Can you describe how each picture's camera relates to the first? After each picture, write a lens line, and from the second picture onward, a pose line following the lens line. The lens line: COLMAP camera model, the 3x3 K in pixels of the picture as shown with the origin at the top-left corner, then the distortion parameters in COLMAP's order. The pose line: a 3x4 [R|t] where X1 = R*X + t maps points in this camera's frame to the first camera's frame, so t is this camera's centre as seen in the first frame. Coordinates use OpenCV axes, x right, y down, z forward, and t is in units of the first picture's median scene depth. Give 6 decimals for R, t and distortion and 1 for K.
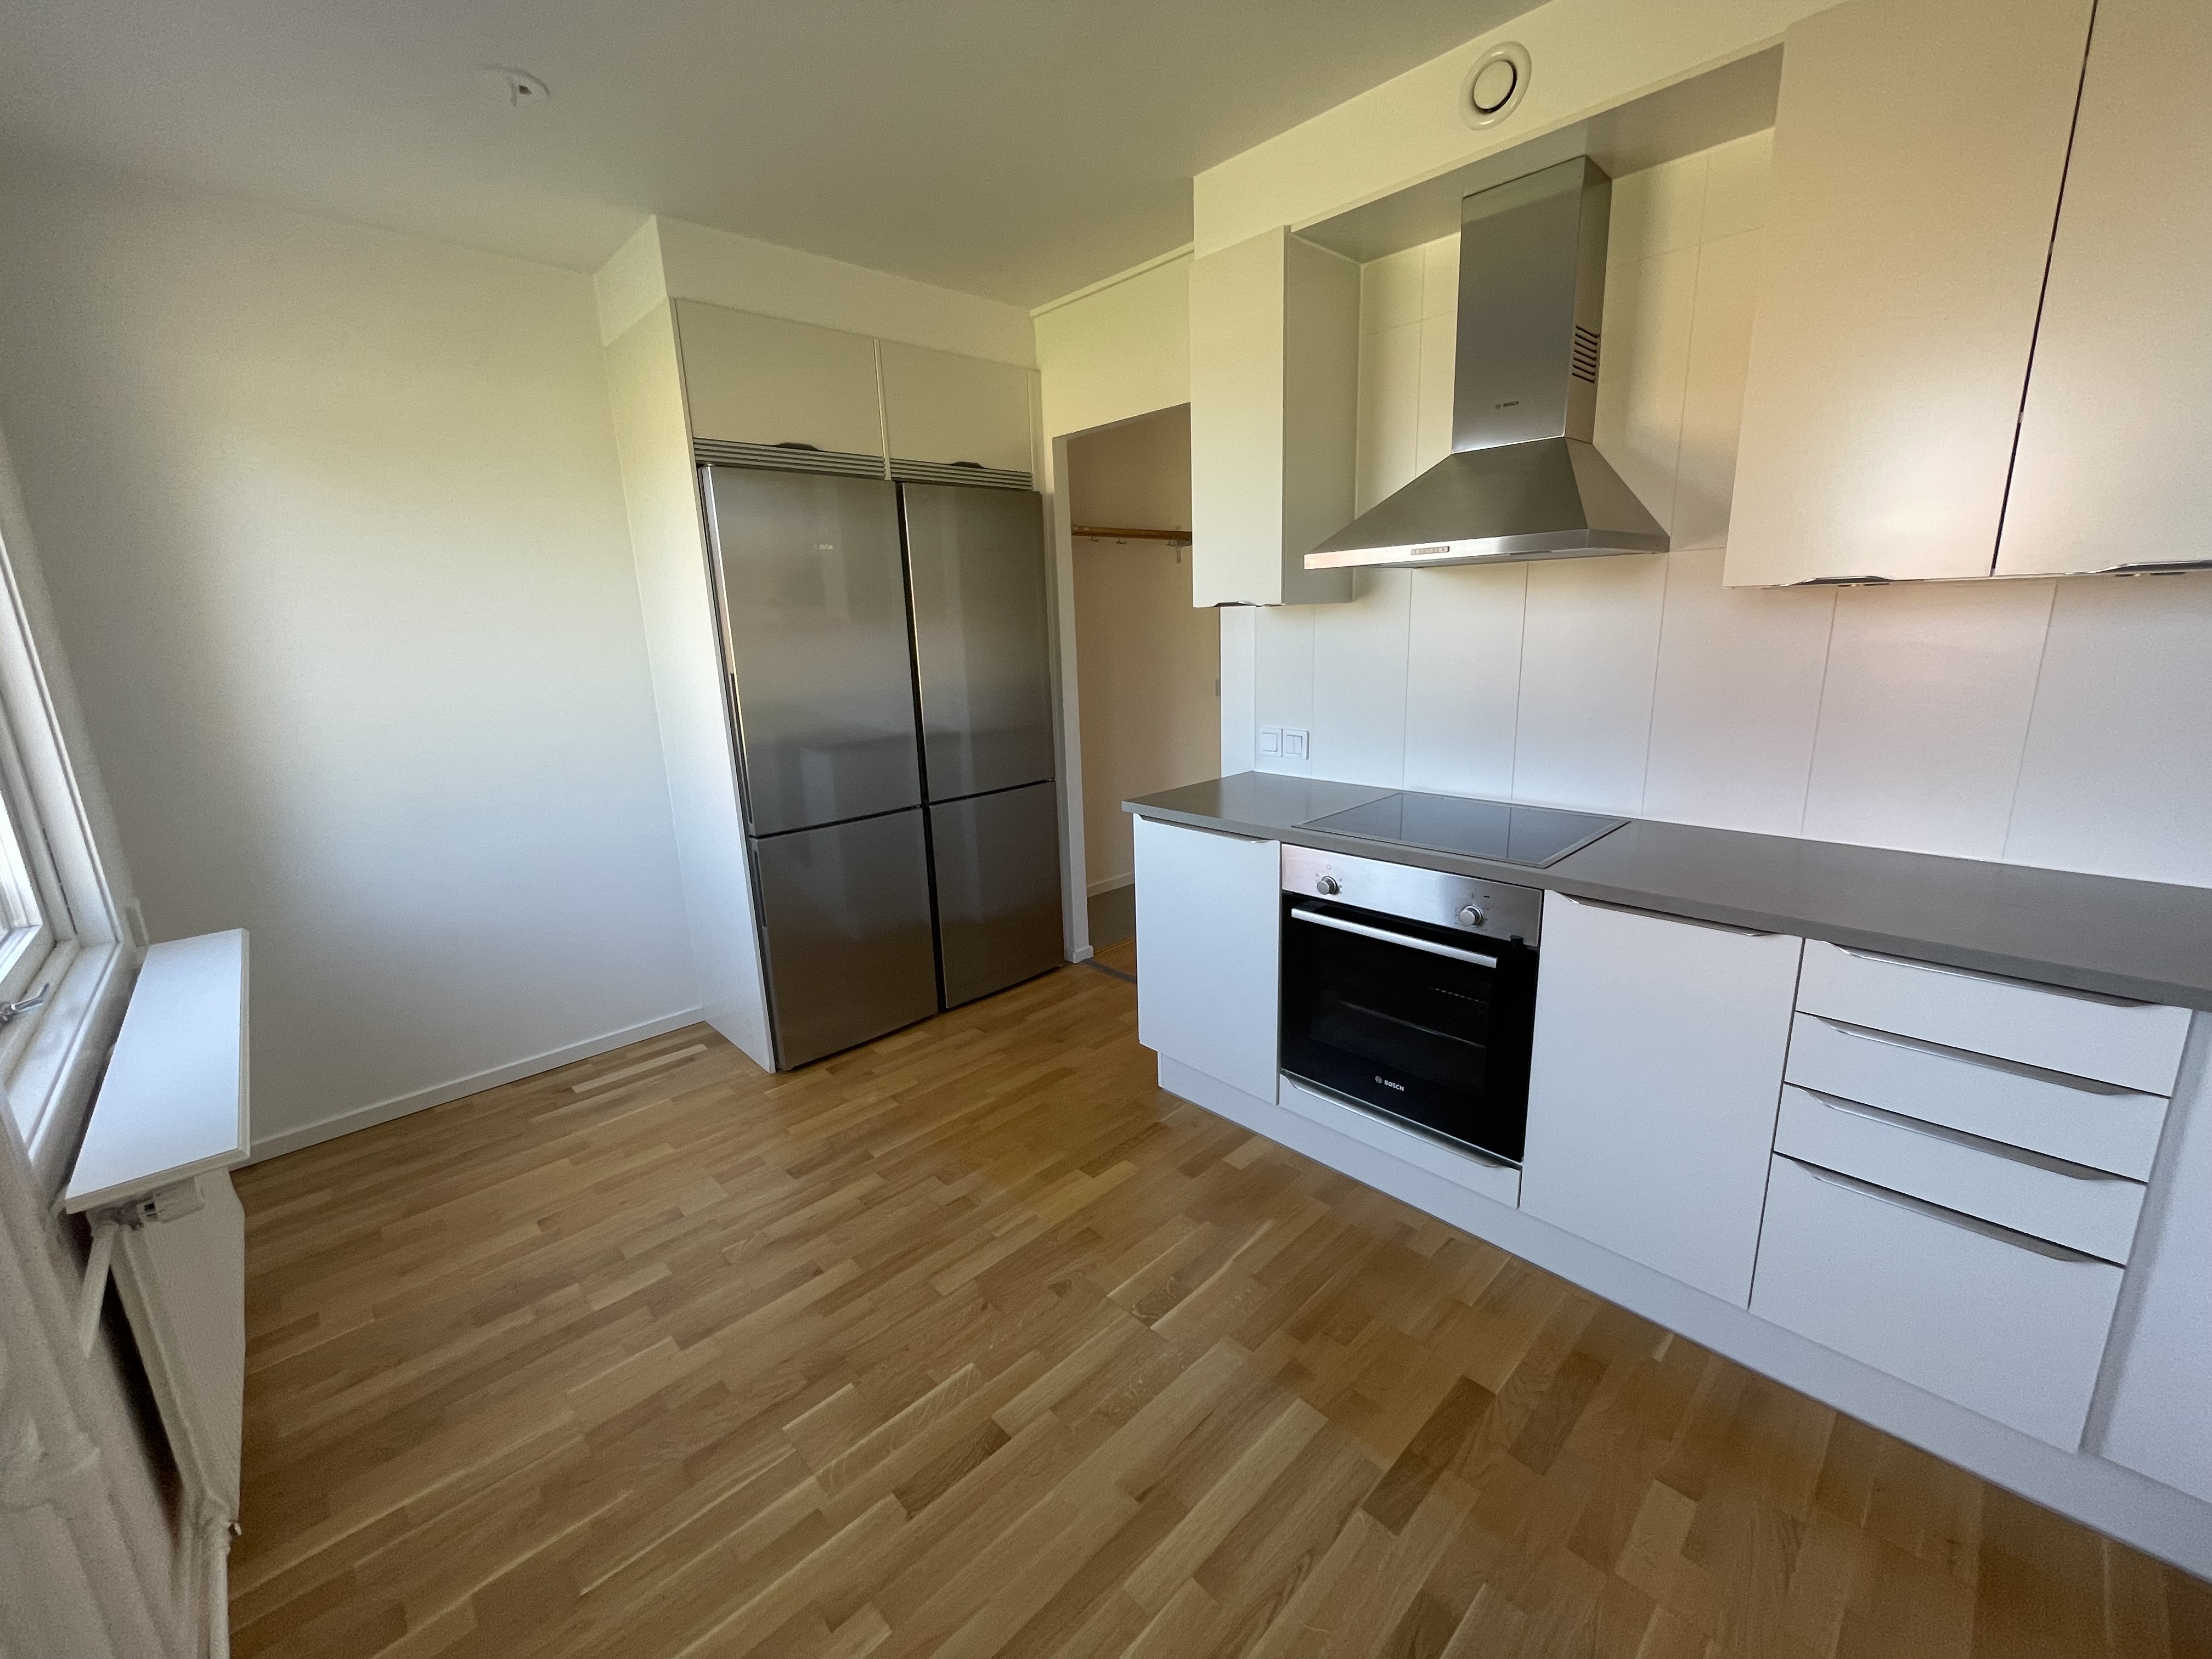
lens RADIAL K [[897.0, 0, 1106.0], [0, 897.0, 829.5], [0, 0, 1]] dist [-0.003032, -0.000428]
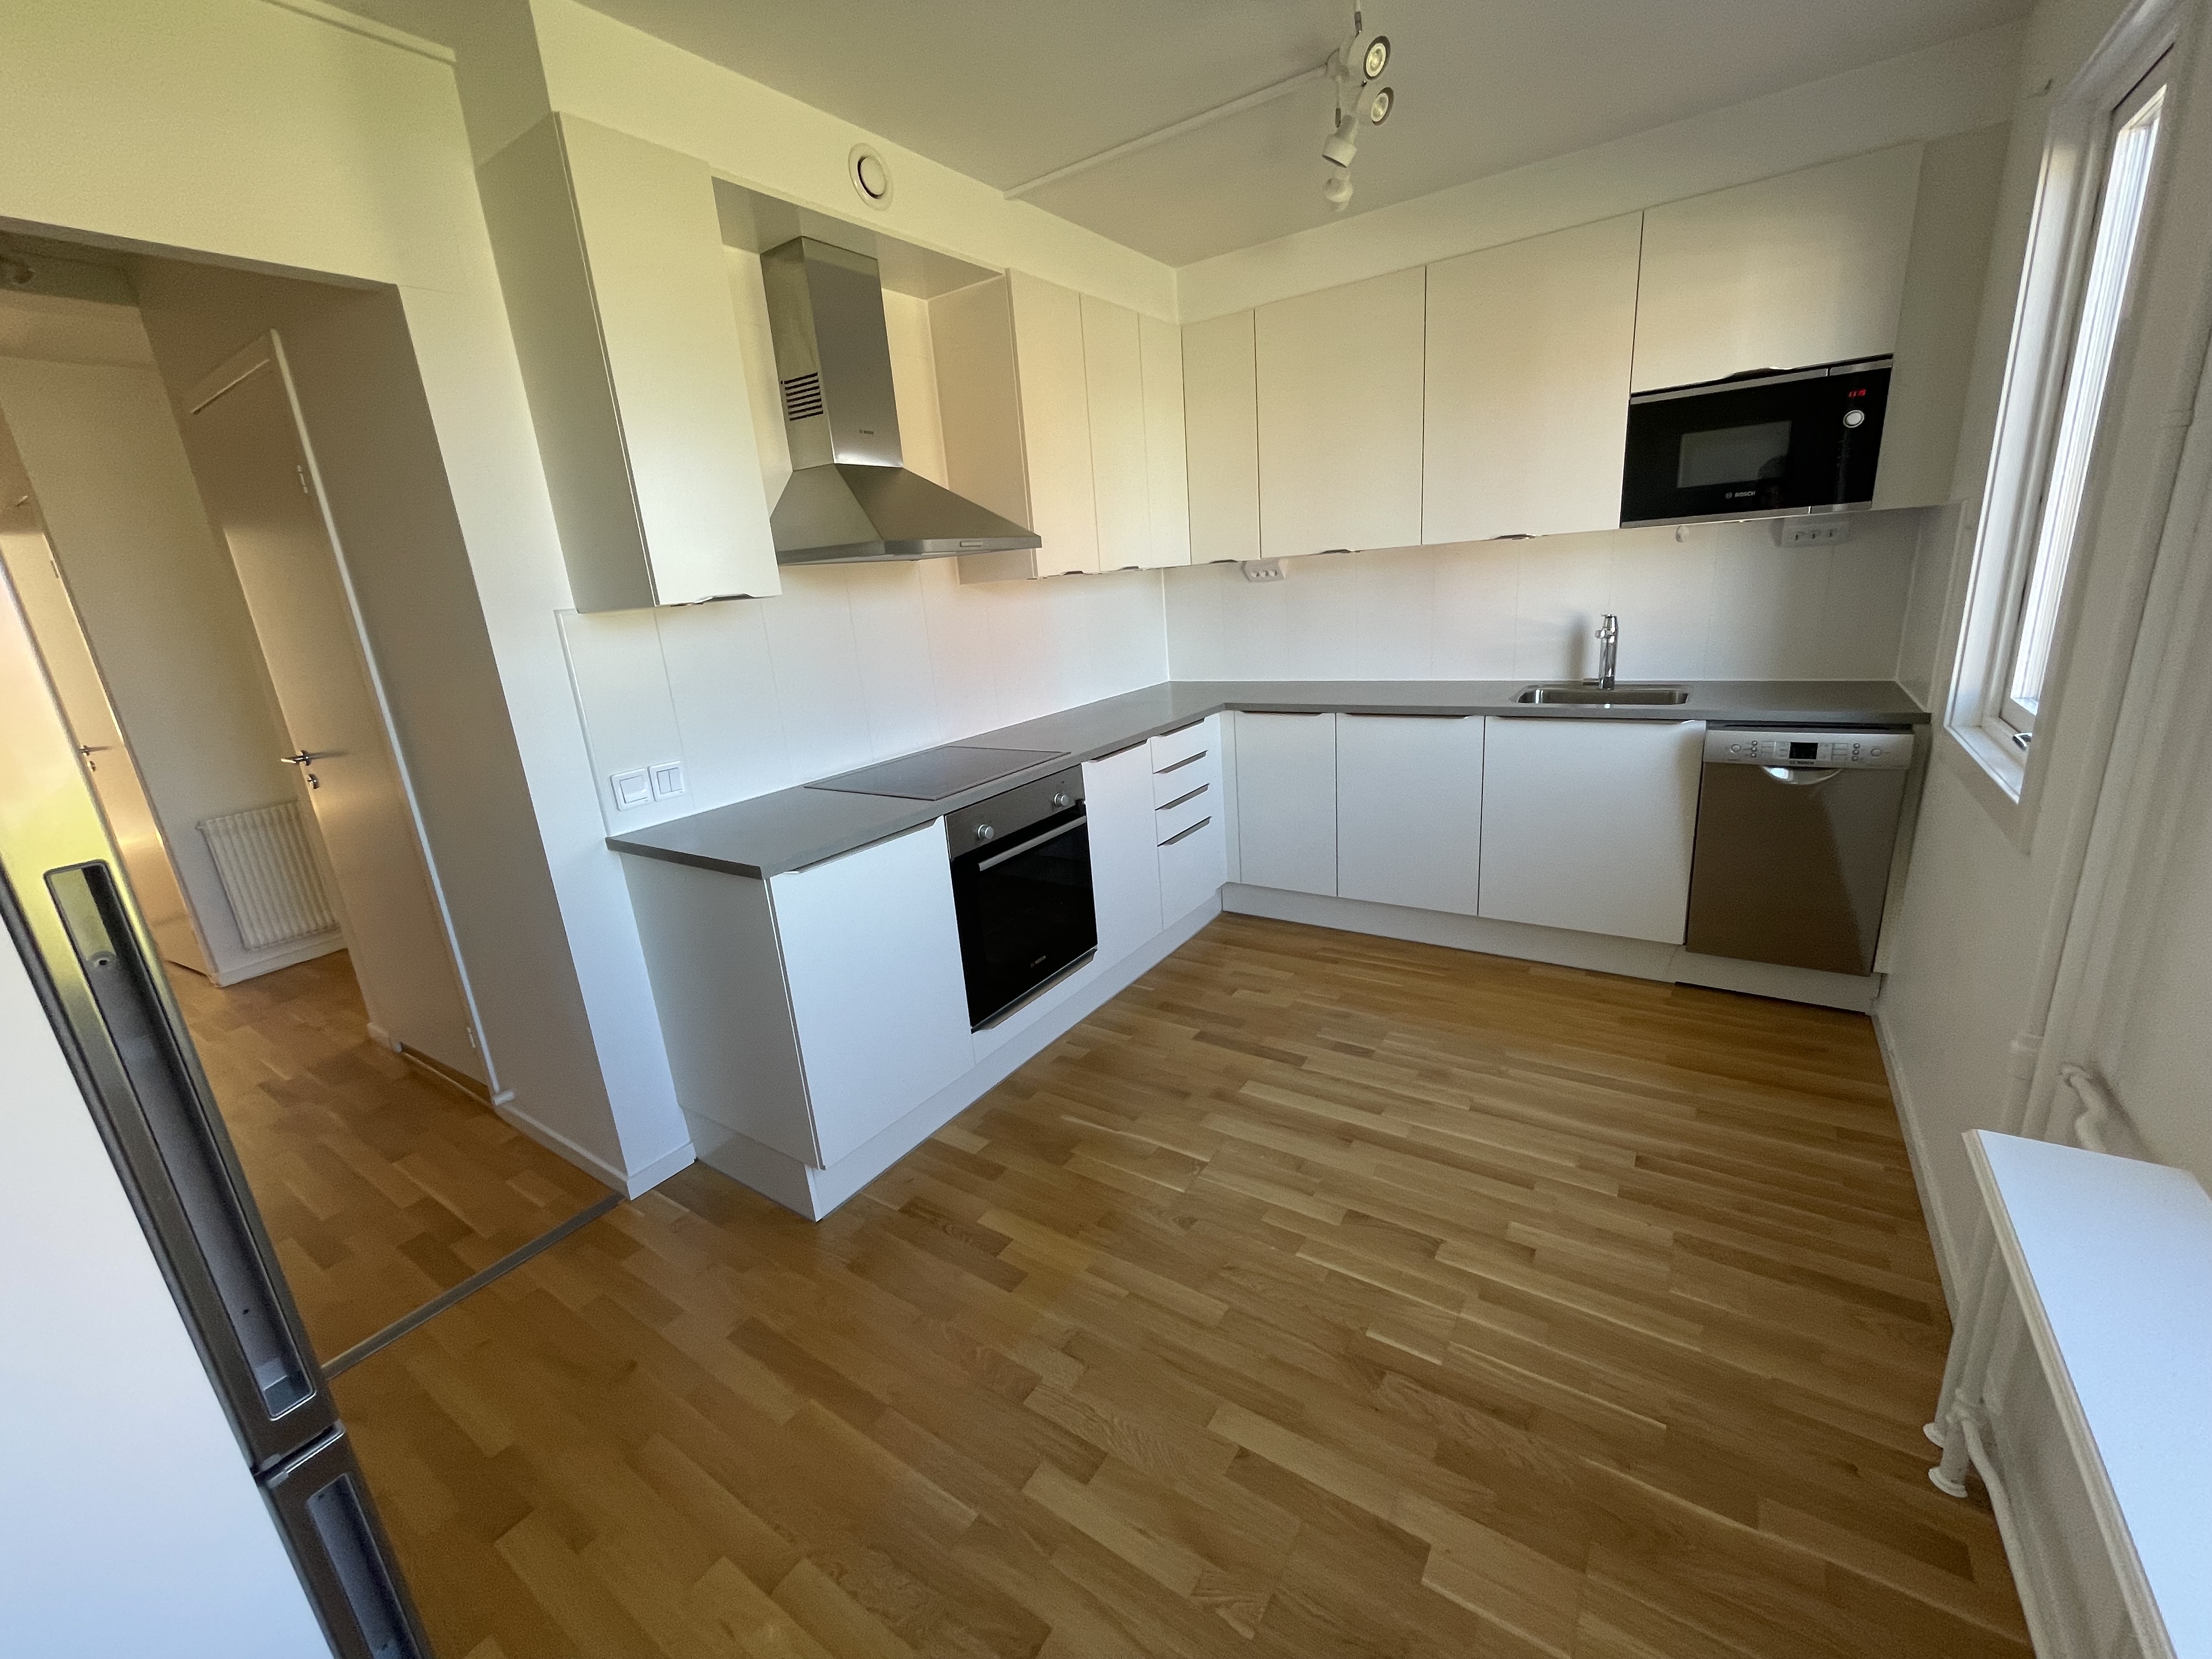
lens RADIAL K [[897.0, 0, 1106.0], [0, 897.0, 829.5], [0, 0, 1]] dist [-0.003032, -0.000428]
pose [[-0.212467, -0.220345, 0.952001, -1.048677], [0.312931, 0.907594, 0.279907, -0.253788], [-0.925706, 0.357381, -0.123881, 1.196947]]
